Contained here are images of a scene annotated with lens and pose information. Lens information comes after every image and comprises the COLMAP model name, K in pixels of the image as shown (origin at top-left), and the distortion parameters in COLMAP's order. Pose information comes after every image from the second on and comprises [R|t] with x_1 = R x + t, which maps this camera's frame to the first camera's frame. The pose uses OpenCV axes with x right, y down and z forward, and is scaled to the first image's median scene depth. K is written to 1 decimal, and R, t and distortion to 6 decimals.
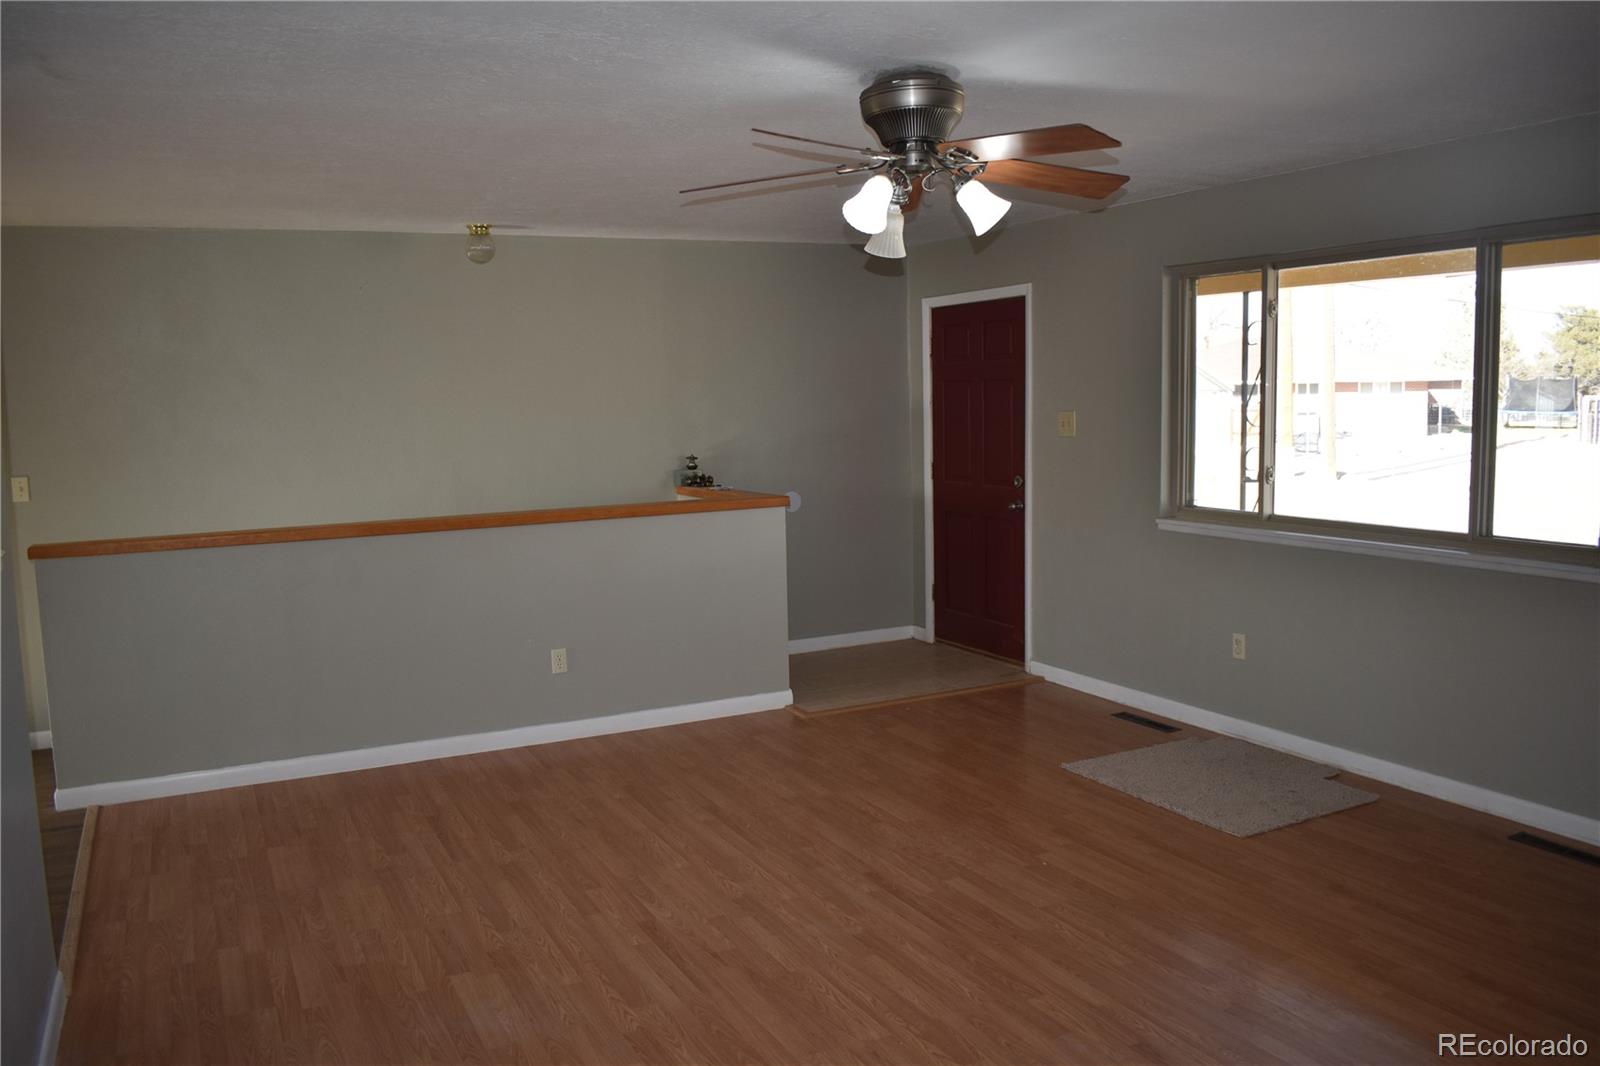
lens RADIAL K [[1243.3, 0, 797.6], [0, 1243.3, 535.2], [0, 0, 1]] dist [-0.102398, 0.024213]
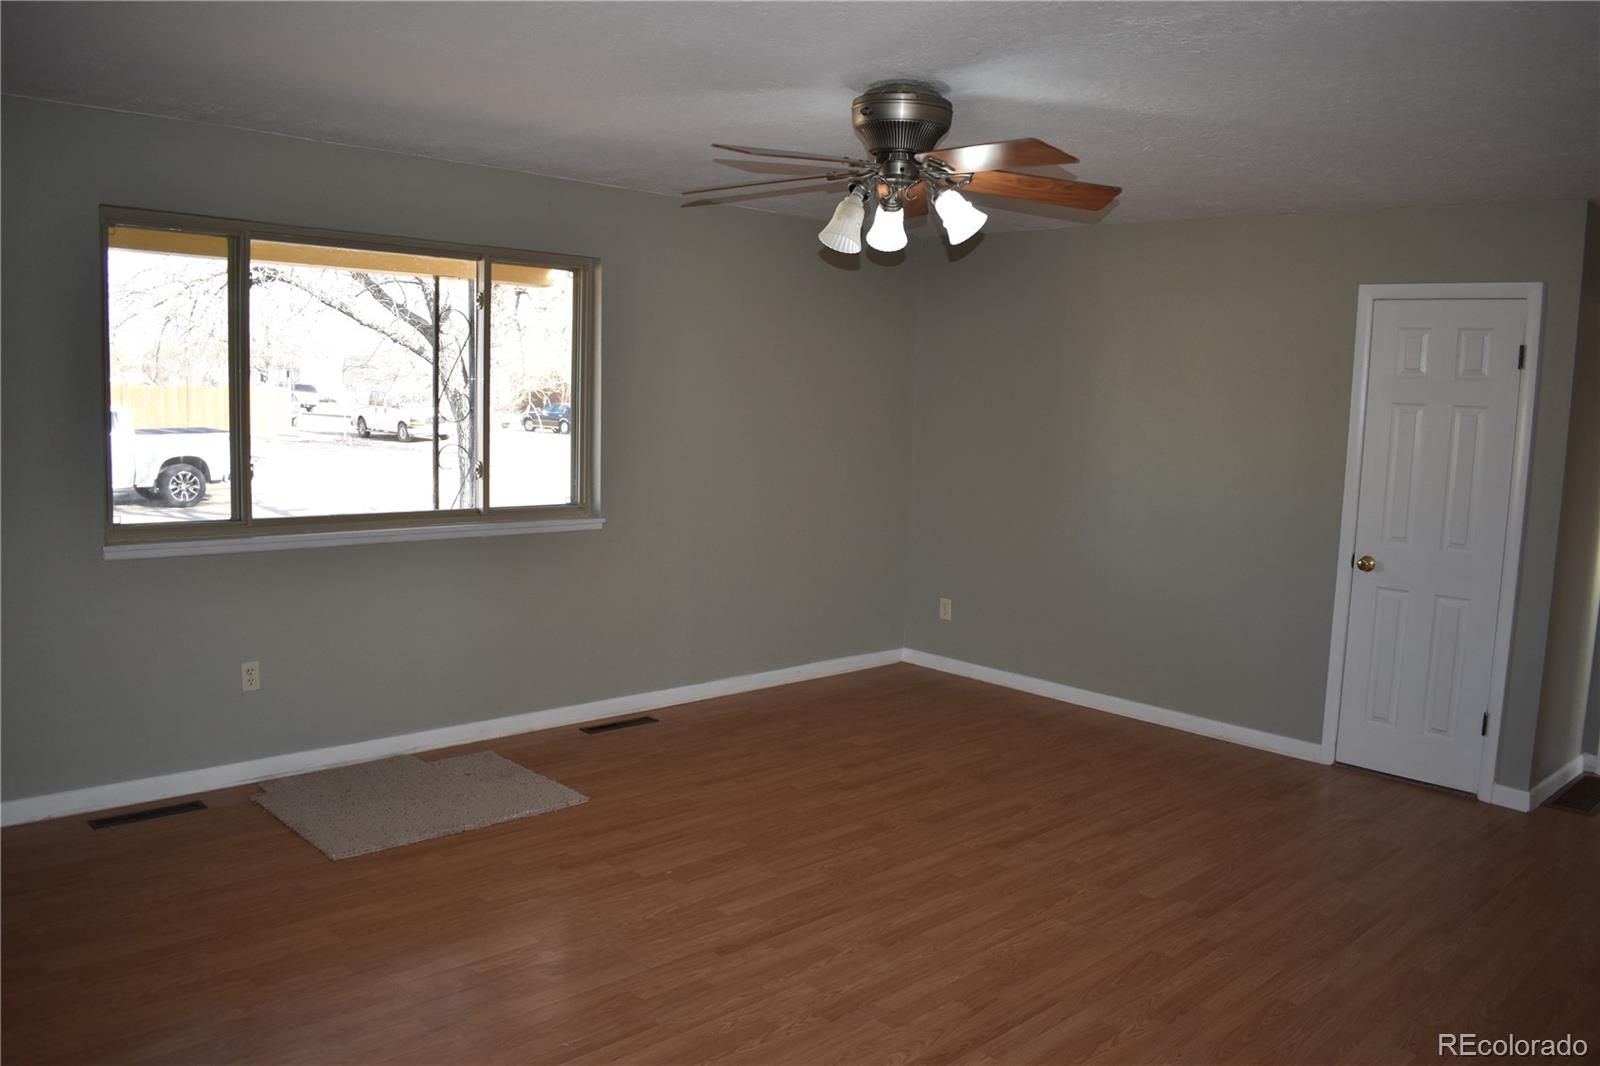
lens RADIAL K [[1243.3, 0, 799.2], [0, 1243.3, 541.6], [0, 0, 1]] dist [-0.102398, 0.024213]
pose [[-0.291561, -0.105915, 0.950671, -0.736914], [0.076837, 0.988046, 0.133644, -0.116020], [-0.953461, 0.112012, -0.279937, 1.152877]]
